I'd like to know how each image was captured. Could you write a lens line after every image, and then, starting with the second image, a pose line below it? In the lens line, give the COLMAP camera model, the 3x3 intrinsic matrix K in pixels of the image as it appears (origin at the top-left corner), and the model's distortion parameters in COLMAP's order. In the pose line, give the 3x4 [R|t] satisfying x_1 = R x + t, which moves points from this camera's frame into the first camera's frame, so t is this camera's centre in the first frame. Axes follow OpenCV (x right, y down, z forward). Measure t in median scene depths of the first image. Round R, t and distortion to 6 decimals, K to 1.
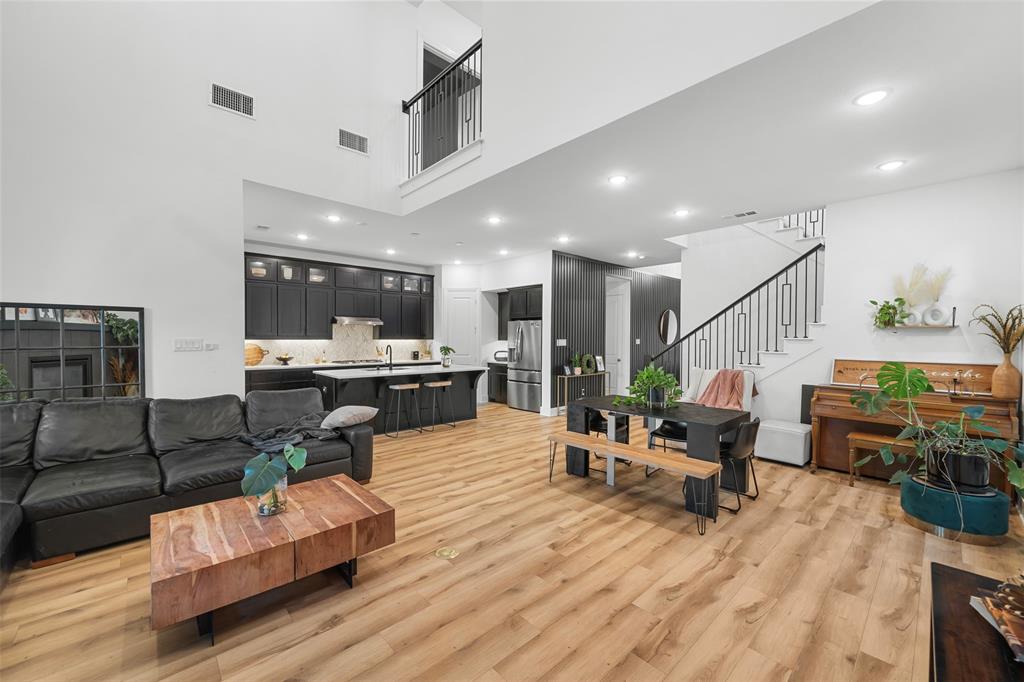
lens RADIAL K [[398.8, 0, 512.0], [0, 398.8, 341.0], [0, 0, 1]] dist [-0.001242, -0.000110]
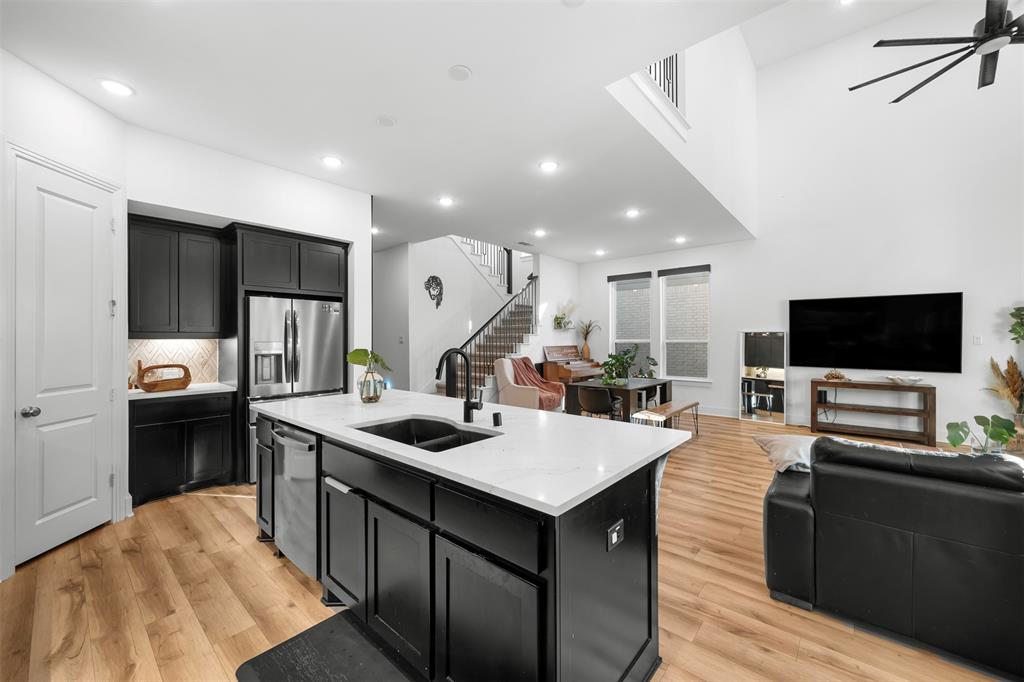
lens RADIAL K [[395.6, 0, 507.6], [0, 395.6, 336.4], [0, 0, 1]] dist [0.002559, 0.000084]
pose [[-0.101525, 0.000387, 0.994833, -0.988650], [0.013159, 0.999913, 0.000954, -0.001144], [-0.994746, 0.013188, -0.101521, 1.538963]]
